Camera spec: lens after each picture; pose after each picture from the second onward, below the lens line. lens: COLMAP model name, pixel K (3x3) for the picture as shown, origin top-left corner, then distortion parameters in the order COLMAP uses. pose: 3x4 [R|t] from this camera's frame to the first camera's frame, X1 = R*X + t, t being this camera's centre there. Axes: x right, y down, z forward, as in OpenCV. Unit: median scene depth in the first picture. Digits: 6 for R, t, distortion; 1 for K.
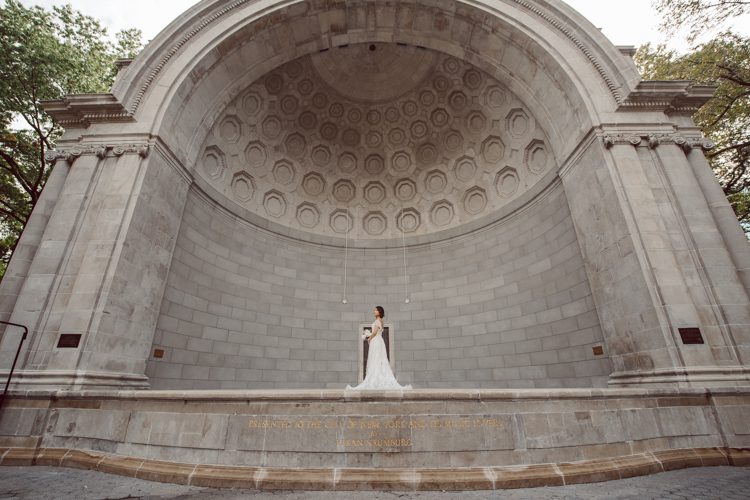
lens RADIAL K [[336.5, 0, 369.5], [0, 336.5, 250.8], [0, 0, 1]] dist [-0.014917, -0.000690]
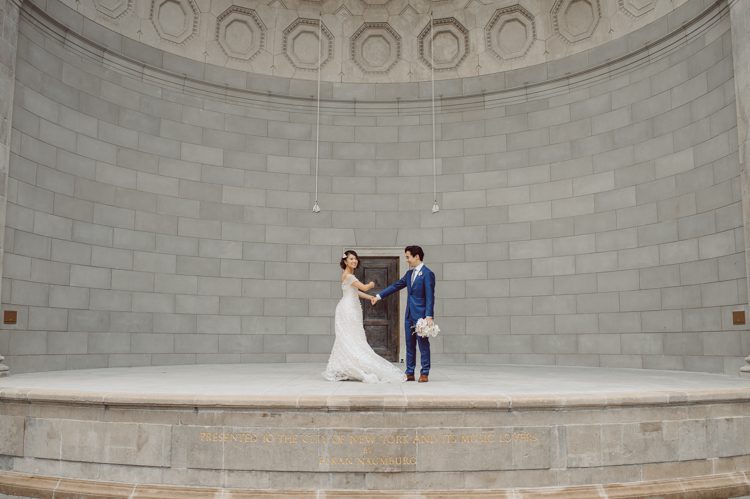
lens RADIAL K [[774.2, 0, 375.0], [0, 774.2, 249.5], [0, 0, 1]] dist [-0.112885, 0.154076]
pose [[0.999879, 0.006472, 0.014135, 0.000978], [-0.010105, 0.961499, 0.274623, -0.157847], [-0.011814, -0.274733, 0.961448, -0.234957]]
